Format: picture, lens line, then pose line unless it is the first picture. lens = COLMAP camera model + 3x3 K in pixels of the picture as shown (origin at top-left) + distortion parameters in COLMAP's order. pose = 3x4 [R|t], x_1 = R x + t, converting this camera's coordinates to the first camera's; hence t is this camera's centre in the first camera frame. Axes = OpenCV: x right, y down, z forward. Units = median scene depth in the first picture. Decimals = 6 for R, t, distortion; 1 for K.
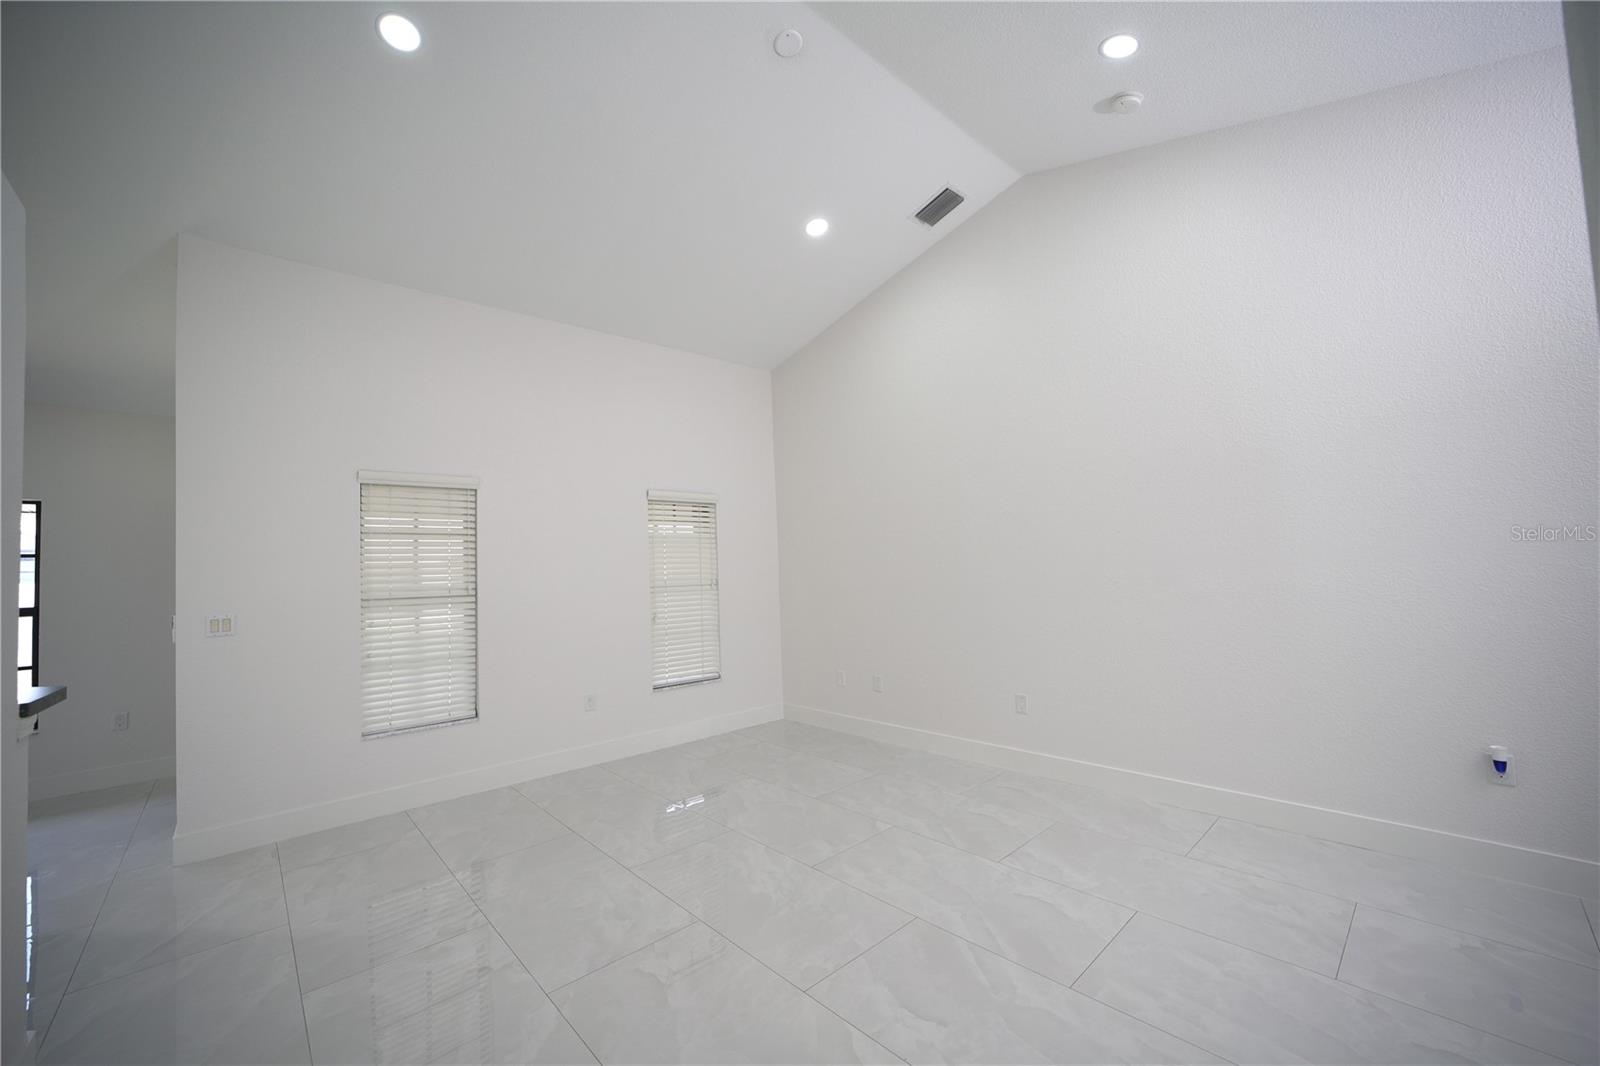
lens RADIAL K [[622.9, 0, 806.7], [0, 622.9, 541.8], [0, 0, 1]] dist [-0.036122, 0.009012]
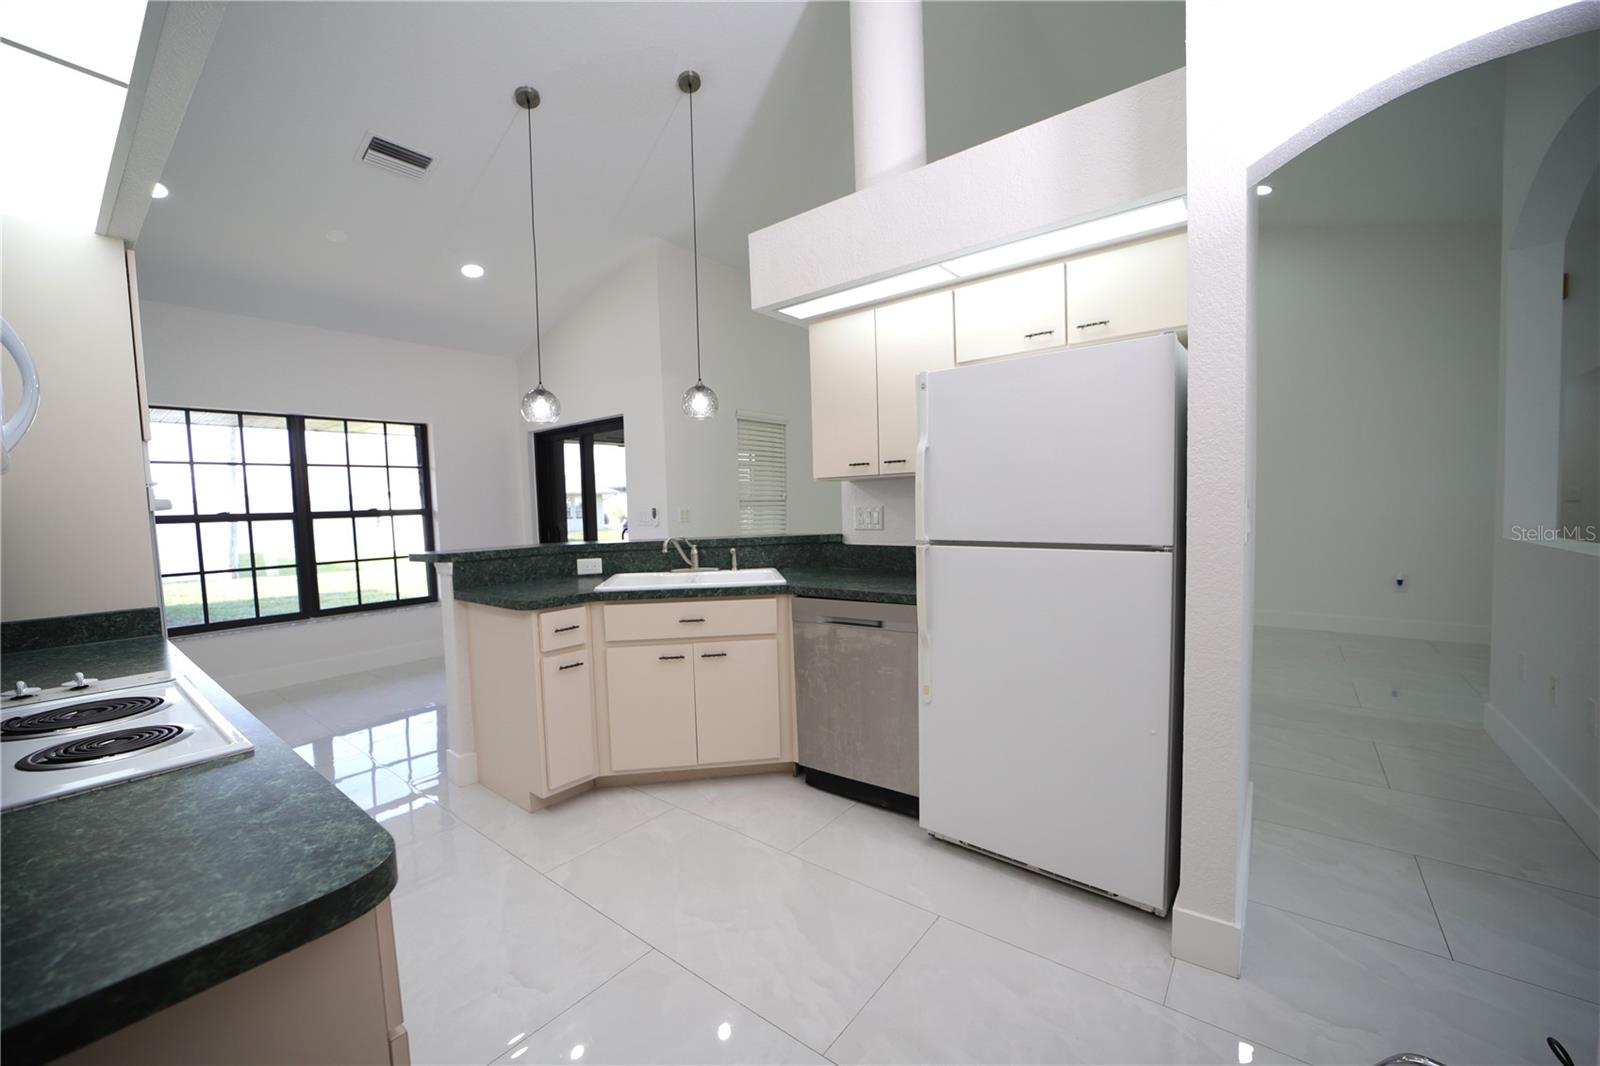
lens RADIAL K [[622.9, 0, 806.7], [0, 622.9, 541.8], [0, 0, 1]] dist [-0.036122, 0.009012]
pose [[0.987789, 0.001136, 0.155795, -0.737938], [-0.017179, 0.994670, 0.101666, 0.036664], [-0.154850, -0.103101, 0.982543, -0.430103]]
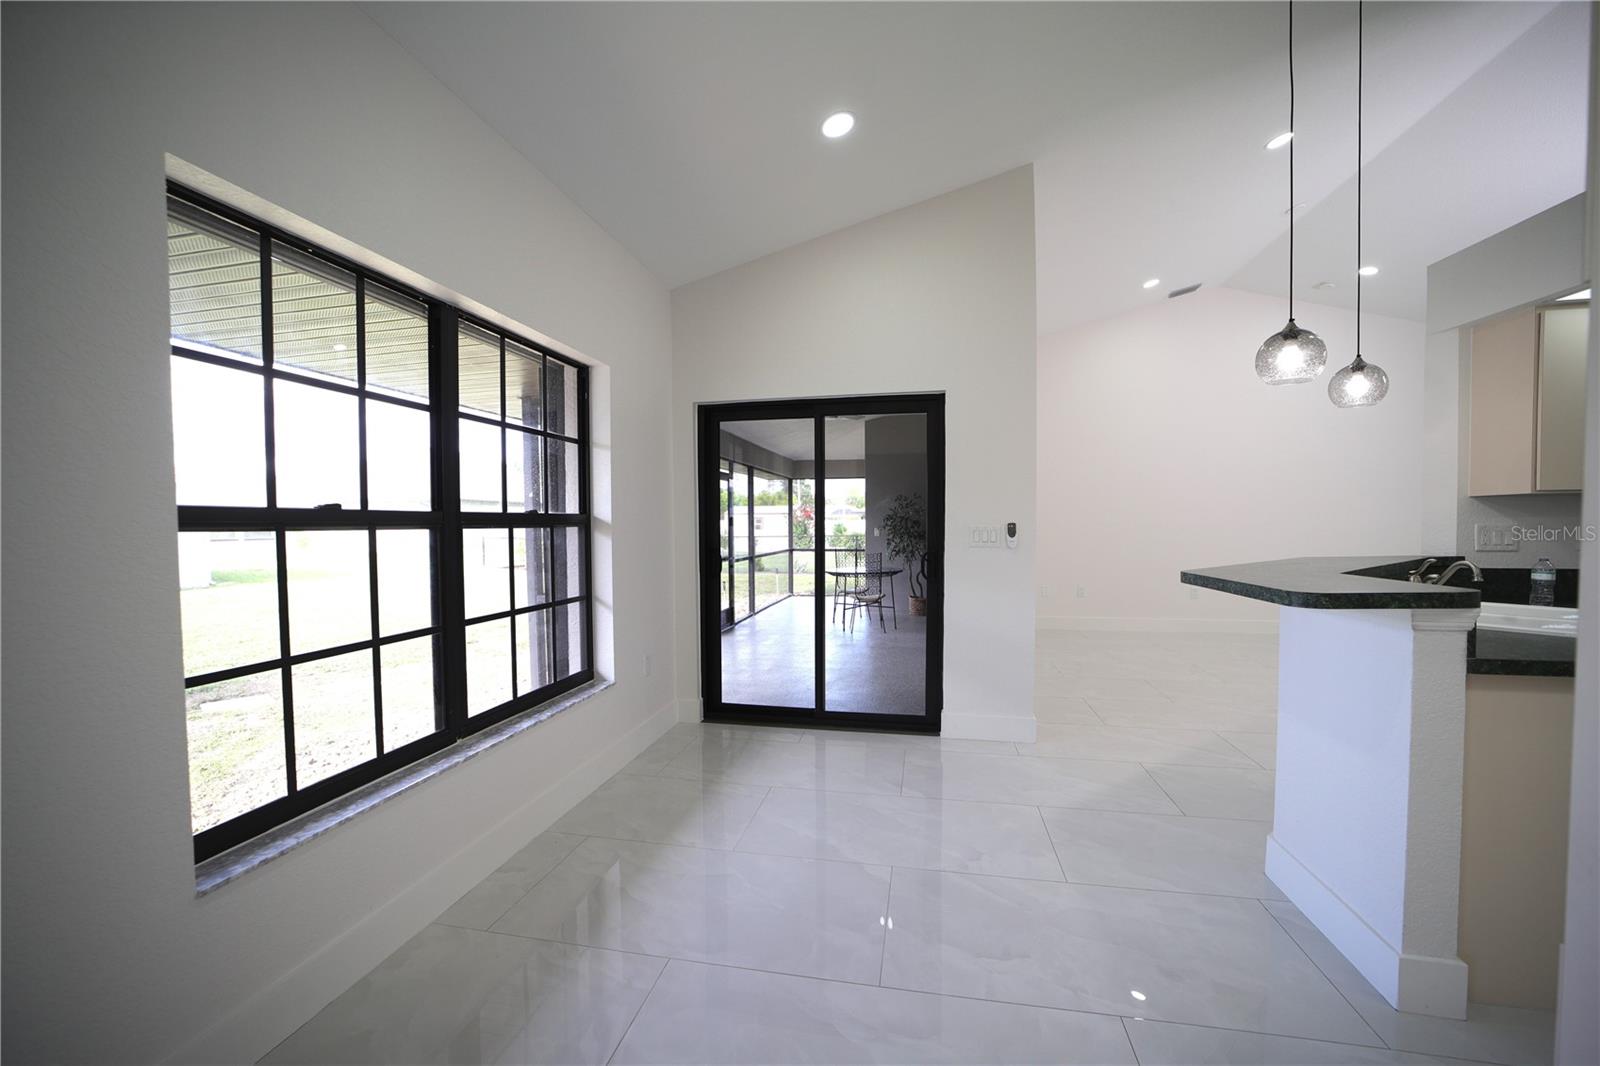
lens RADIAL K [[622.9, 0, 806.7], [0, 622.9, 541.8], [0, 0, 1]] dist [-0.036122, 0.009012]
pose [[0.810071, 0.016308, 0.586105, -1.590945], [-0.052827, 0.997578, 0.045257, 0.101801], [-0.583948, -0.067623, 0.808970, 0.260048]]
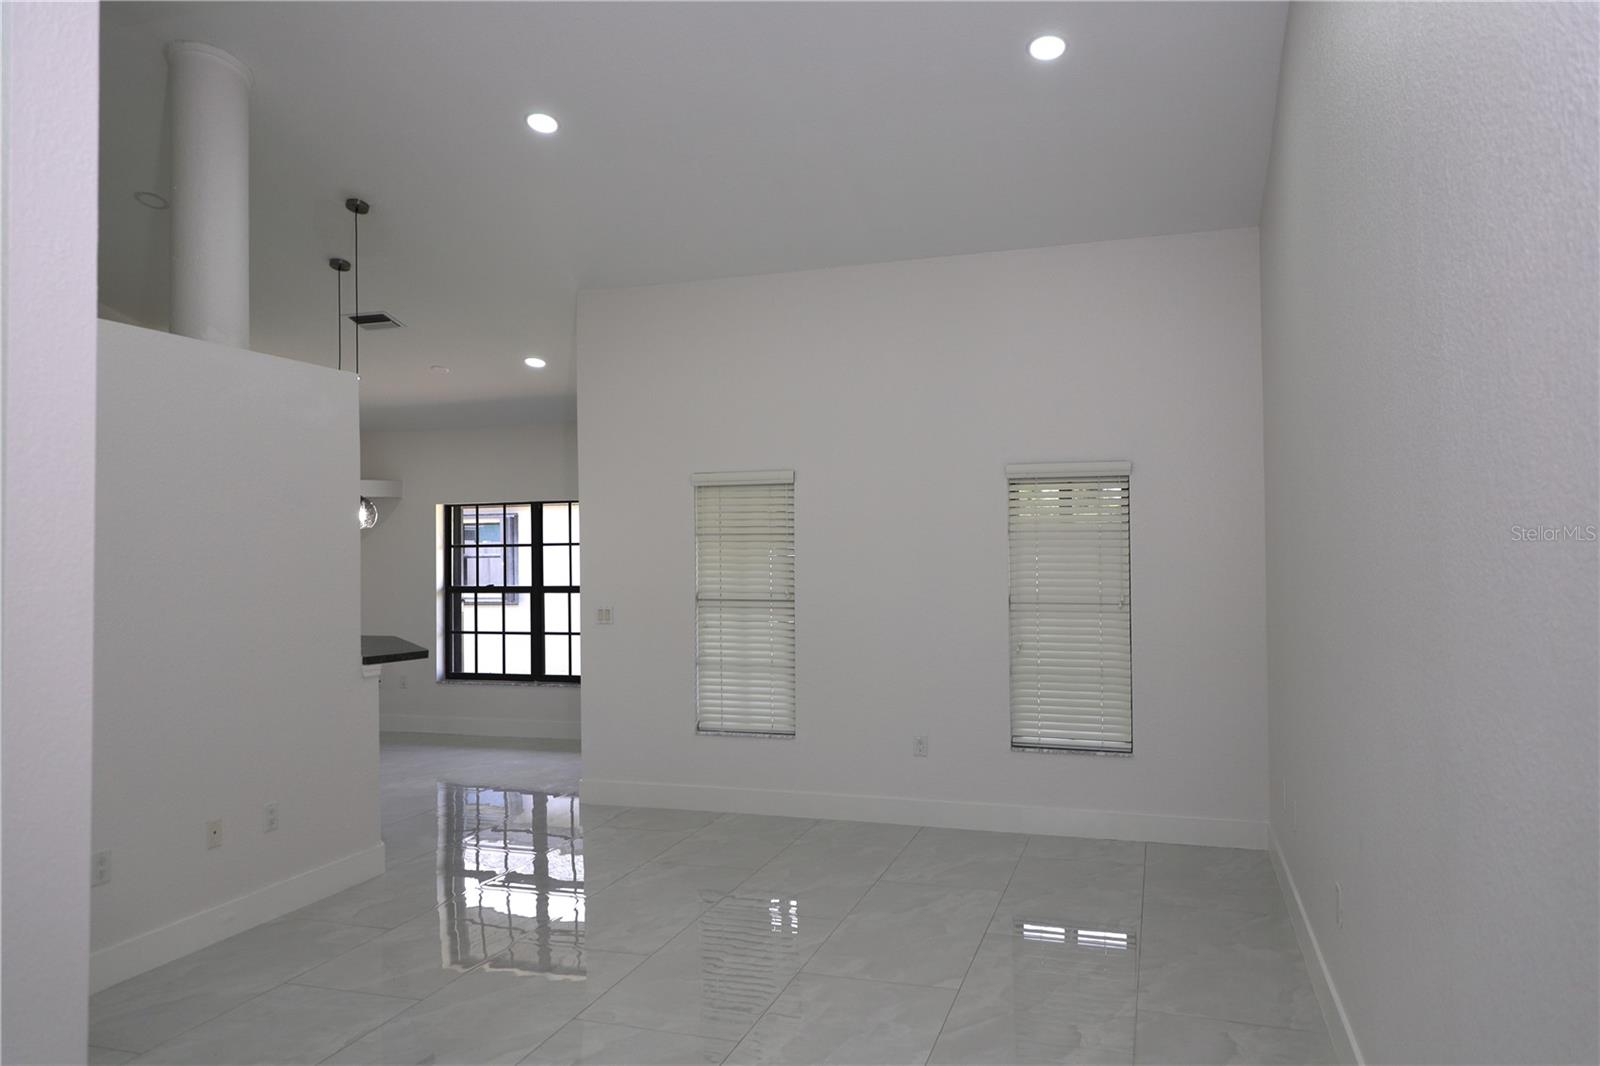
lens RADIAL K [[1112.0, 0, 804.2], [0, 1112.0, 532.9], [0, 0, 1]] dist [0.009135, 0.000026]
pose [[0.486483, 0.017746, -0.873510, 0.908457], [0.031440, 0.998791, 0.037801, -0.075586], [0.873124, -0.045853, 0.485337, 0.228484]]
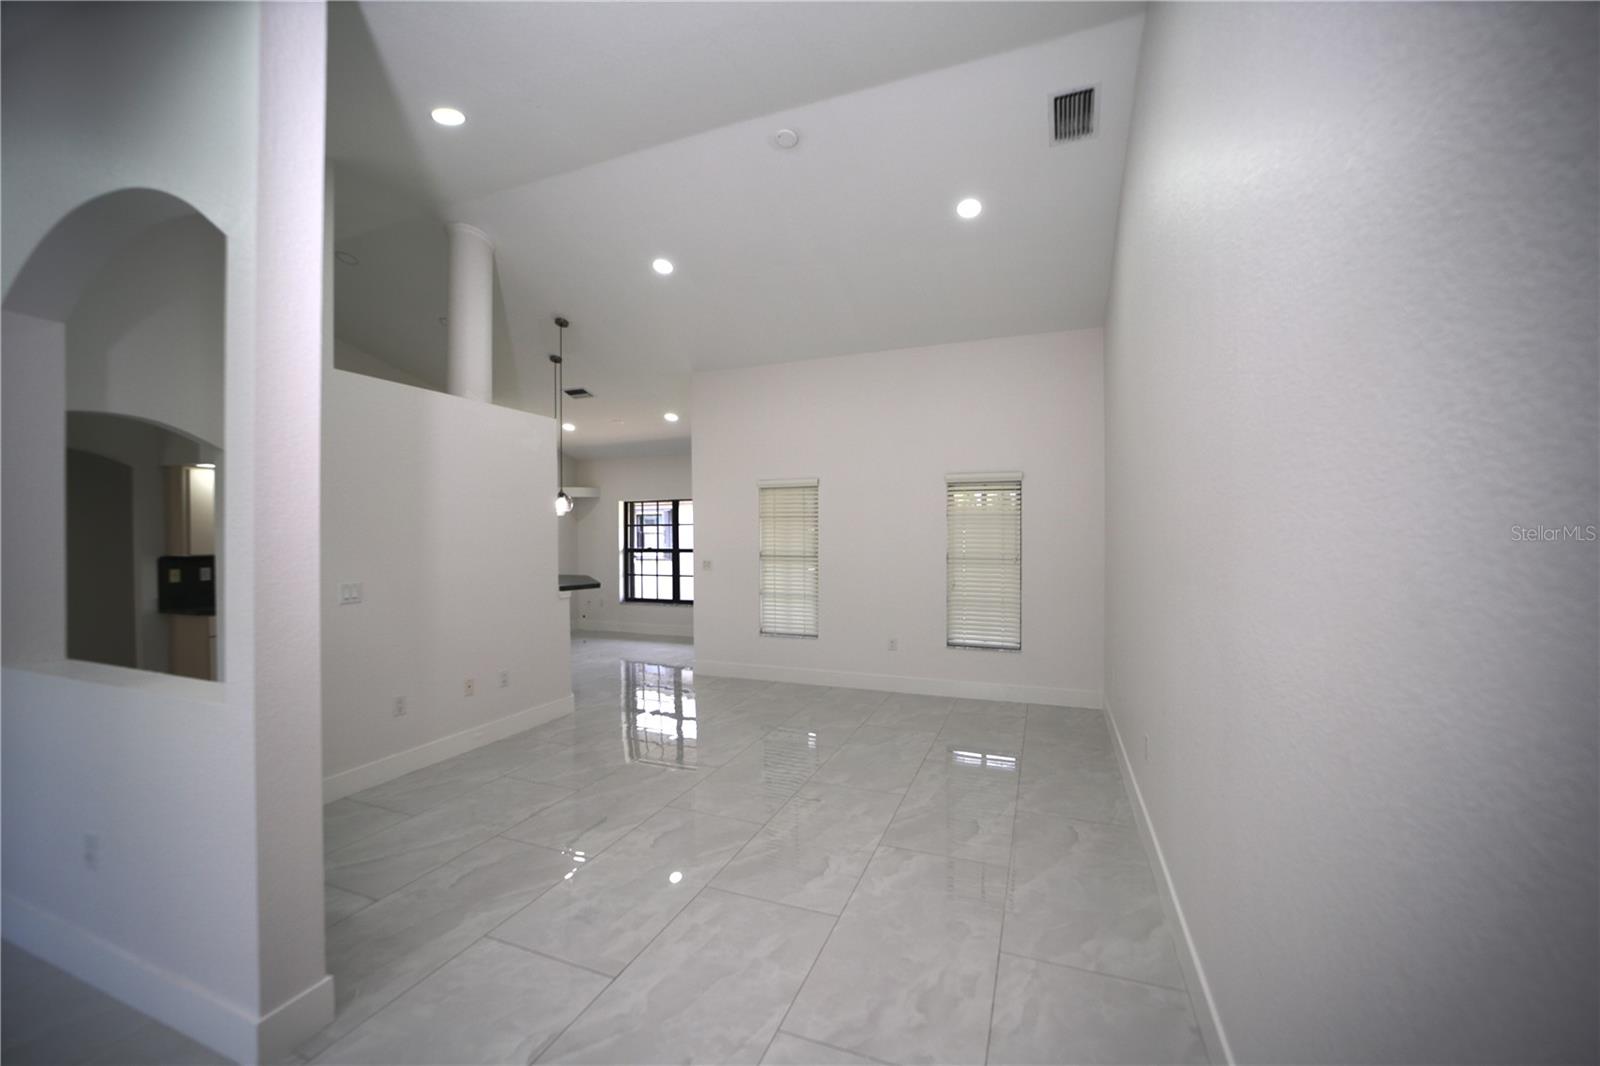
lens RADIAL K [[622.9, 0, 806.7], [0, 622.9, 541.8], [0, 0, 1]] dist [-0.036122, 0.009012]
pose [[0.436045, 0.046178, -0.898739, 0.834416], [0.028442, 0.997477, 0.065051, -0.050651], [0.899475, -0.053927, 0.433632, 0.320239]]
